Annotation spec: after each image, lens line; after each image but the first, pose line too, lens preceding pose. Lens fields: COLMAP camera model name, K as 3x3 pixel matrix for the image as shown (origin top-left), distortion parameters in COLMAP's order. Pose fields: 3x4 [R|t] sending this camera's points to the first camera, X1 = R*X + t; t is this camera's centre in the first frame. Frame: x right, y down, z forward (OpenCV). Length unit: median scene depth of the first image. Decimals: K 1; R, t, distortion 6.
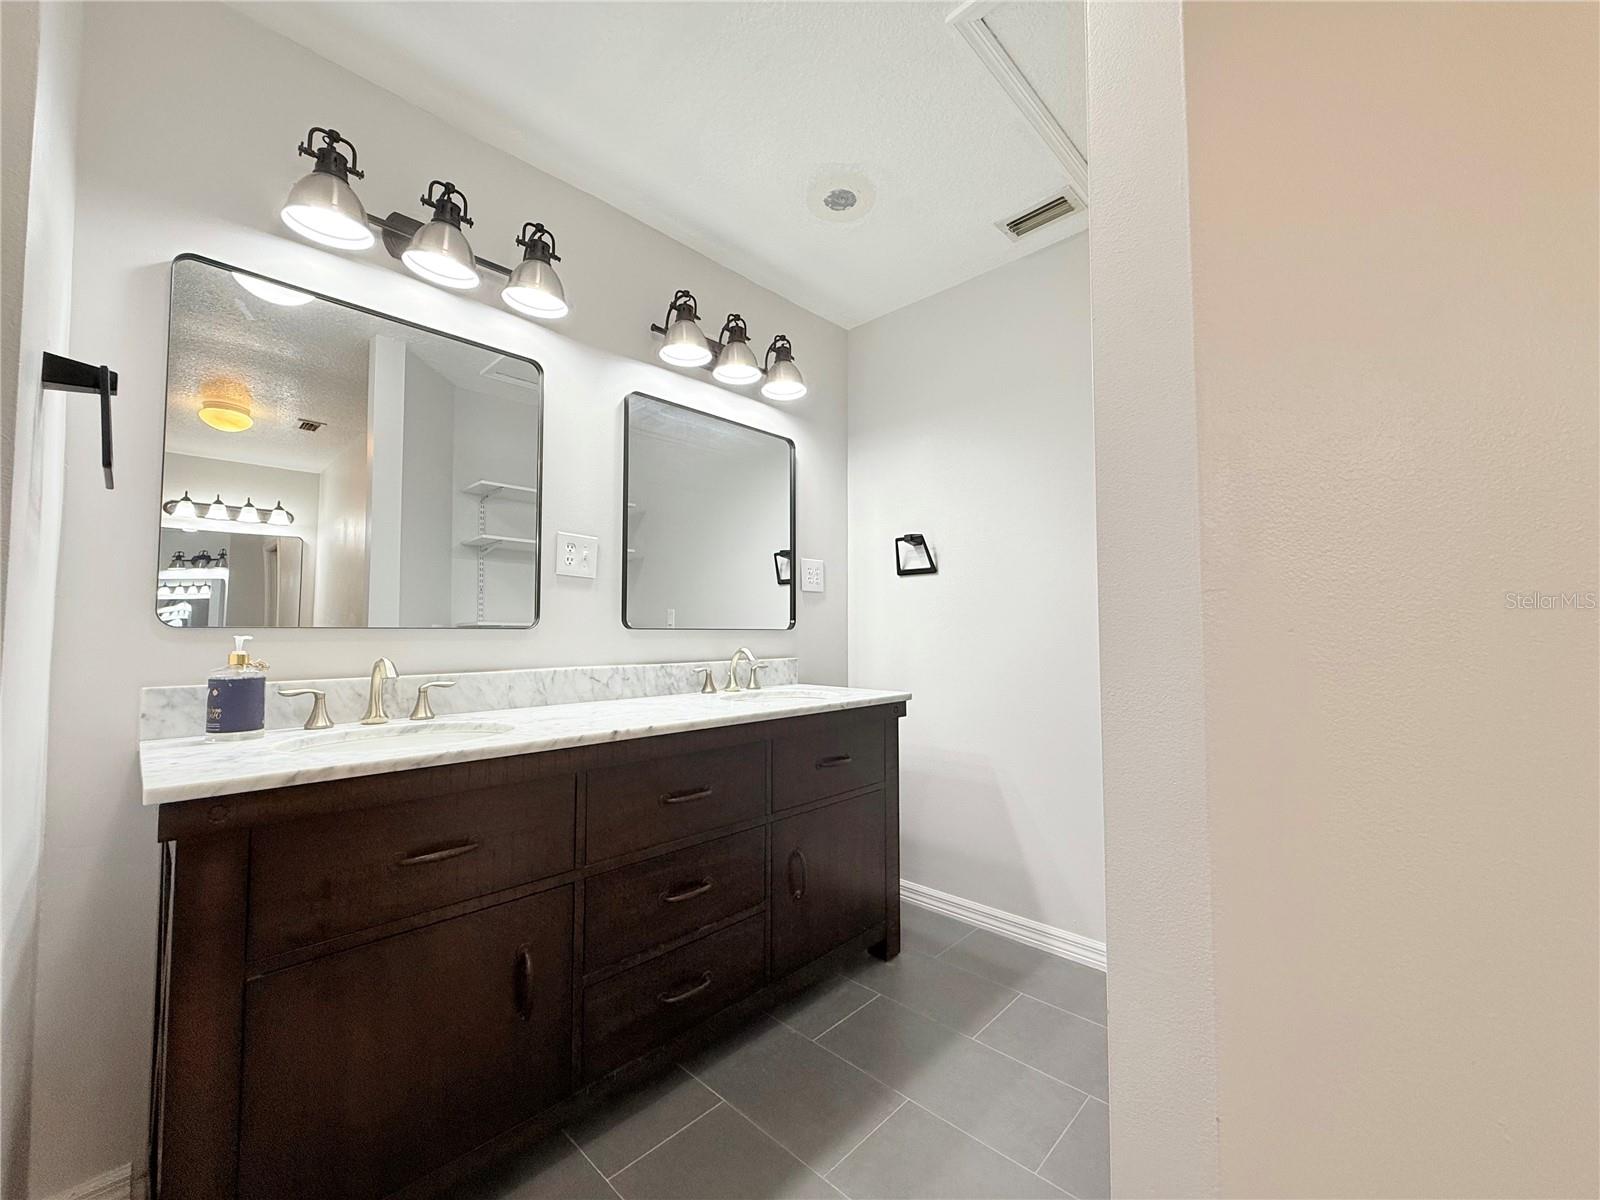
lens RADIAL K [[642.0, 0, 808.4], [0, 642.0, 602.2], [0, 0, 1]] dist [-0.001457, 0.000046]
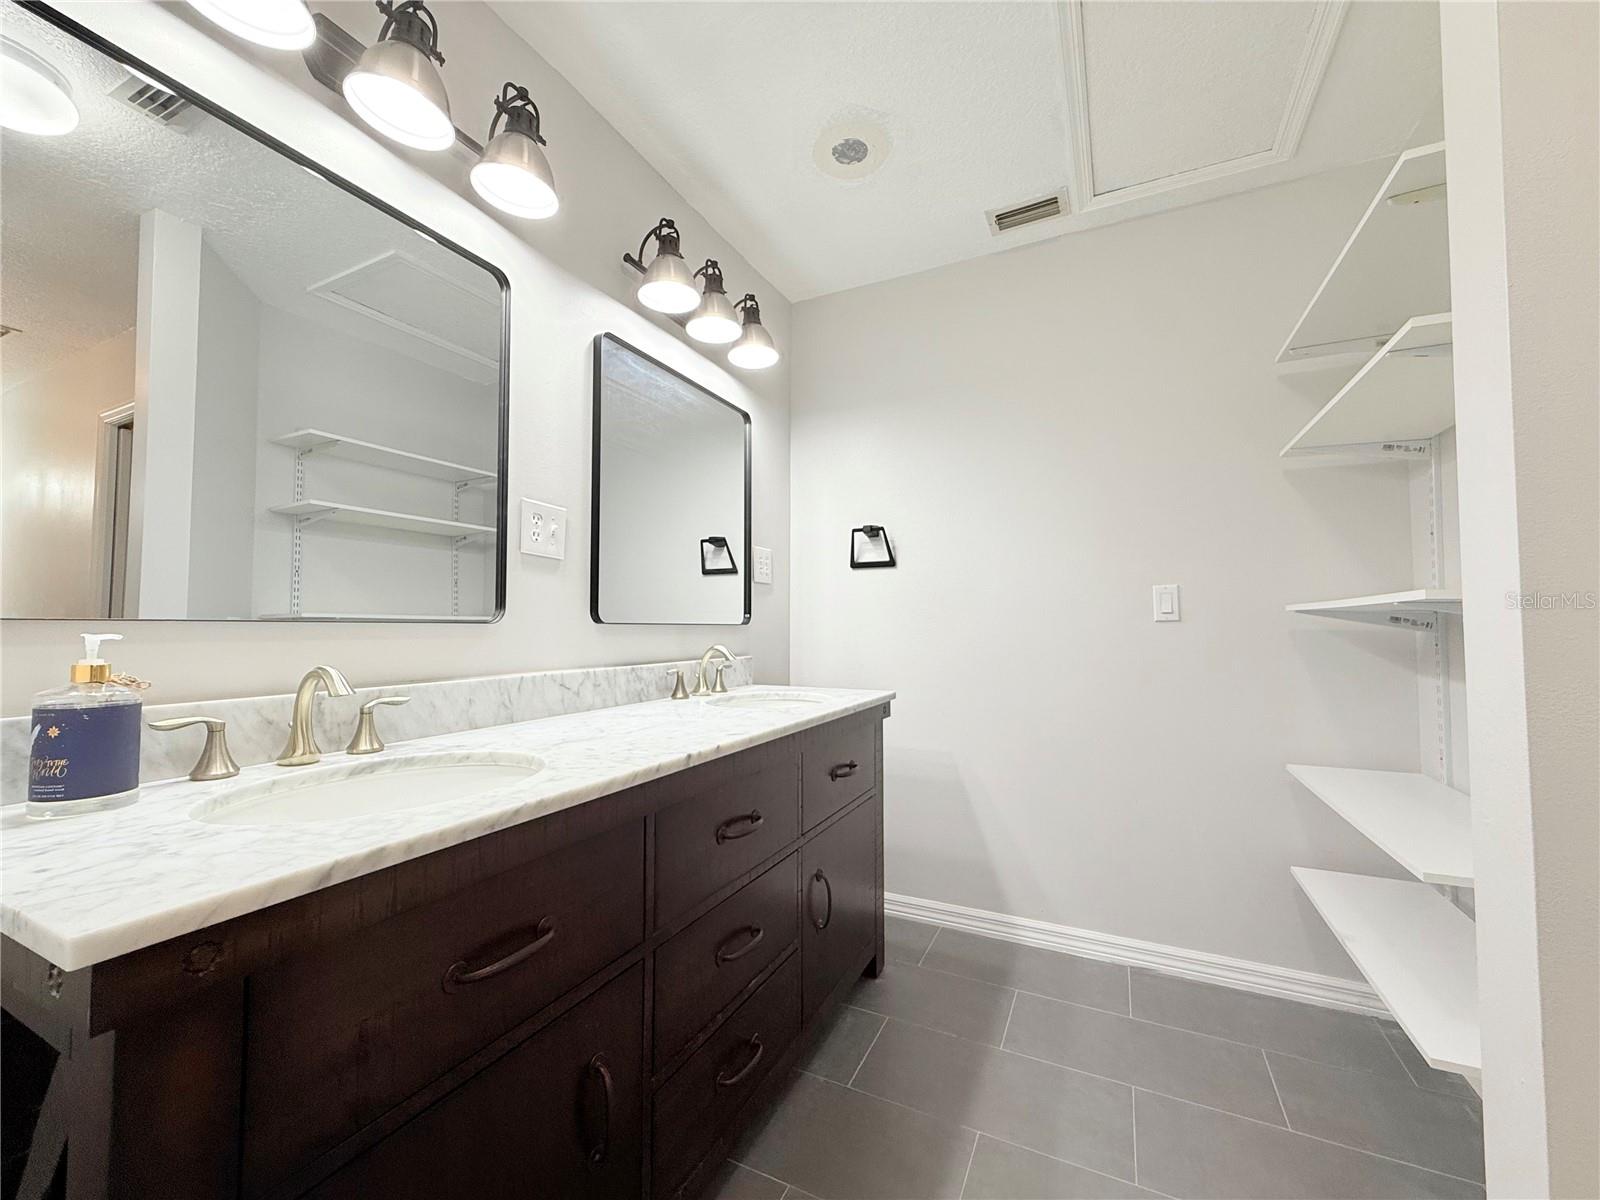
lens RADIAL K [[642.0, 0, 814.6], [0, 642.0, 602.3], [0, 0, 1]] dist [-0.001457, 0.000046]
pose [[0.954251, 0.012879, 0.298730, -0.278538], [-0.015322, 0.999866, 0.005836, 0.006210], [-0.298615, -0.010146, 0.954320, 0.152779]]
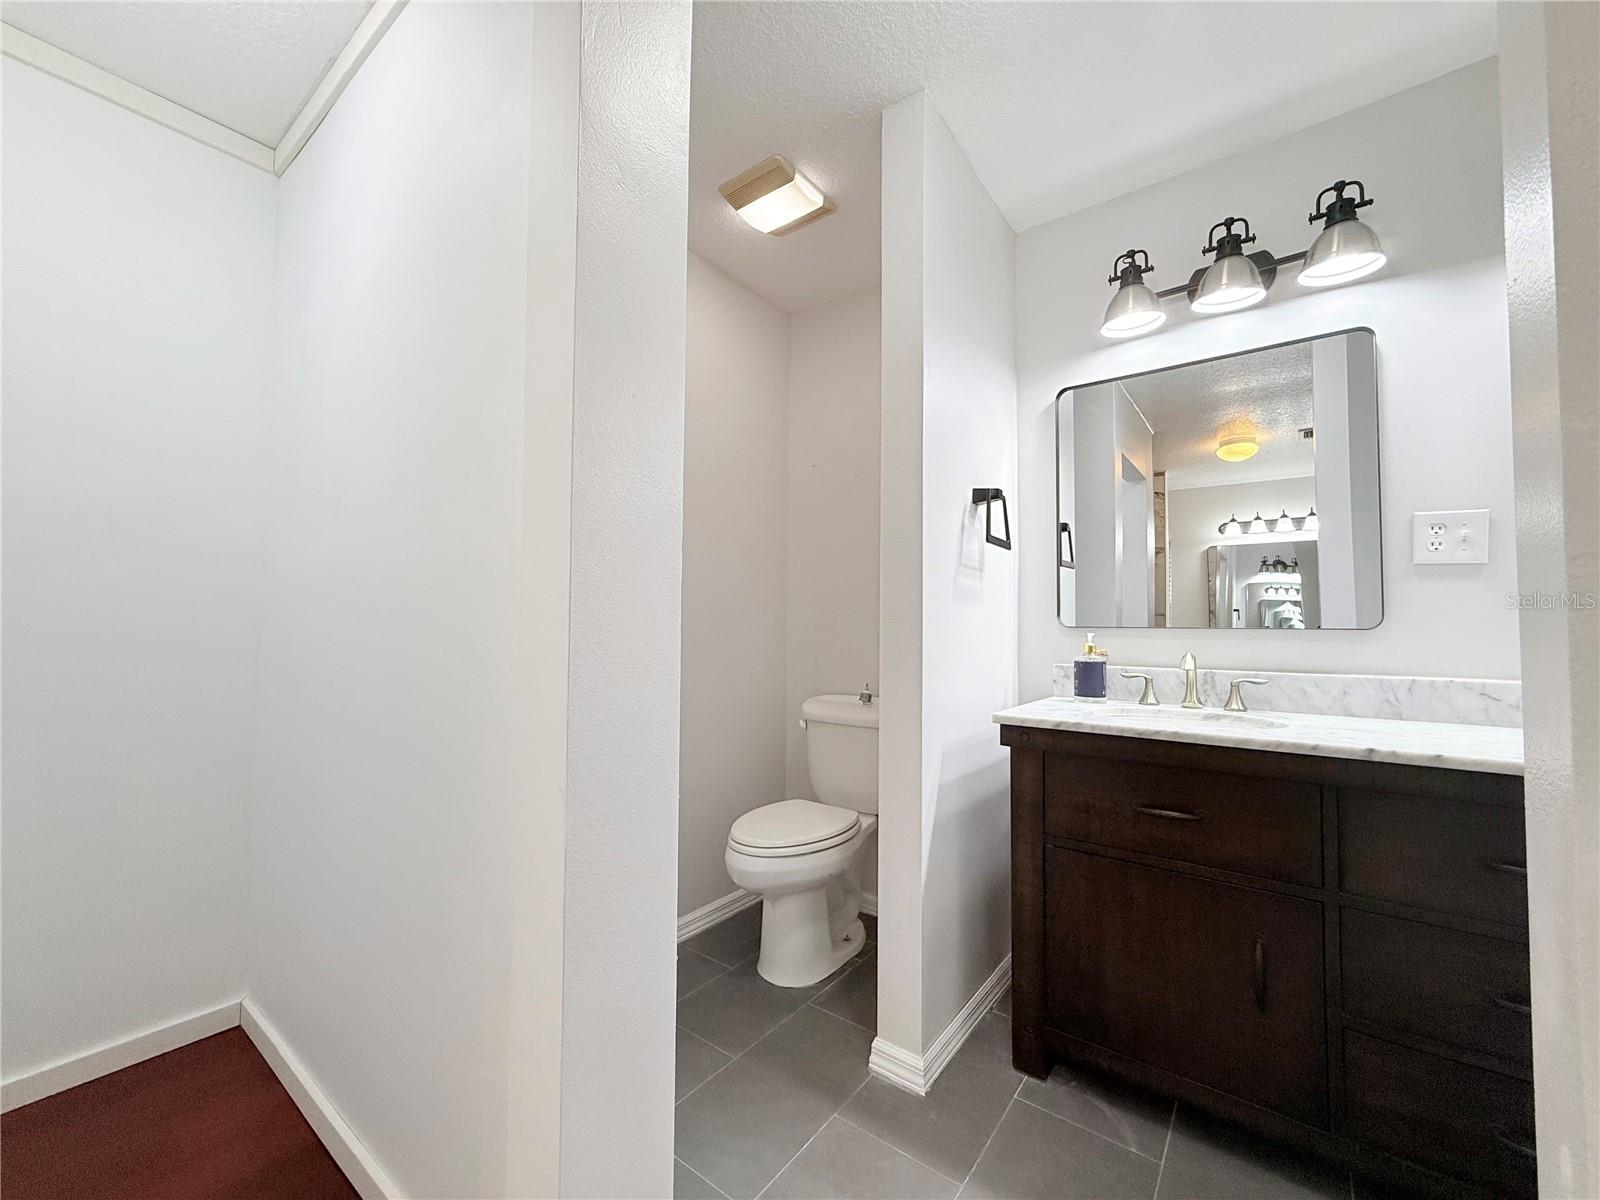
lens RADIAL K [[642.0, 0, 796.2], [0, 642.0, 599.2], [0, 0, 1]] dist [-0.001457, 0.000046]
pose [[0.108705, -0.039897, -0.993273, 0.337496], [0.035608, 0.998709, -0.036218, 0.002941], [0.993436, -0.031431, 0.109985, 0.107565]]
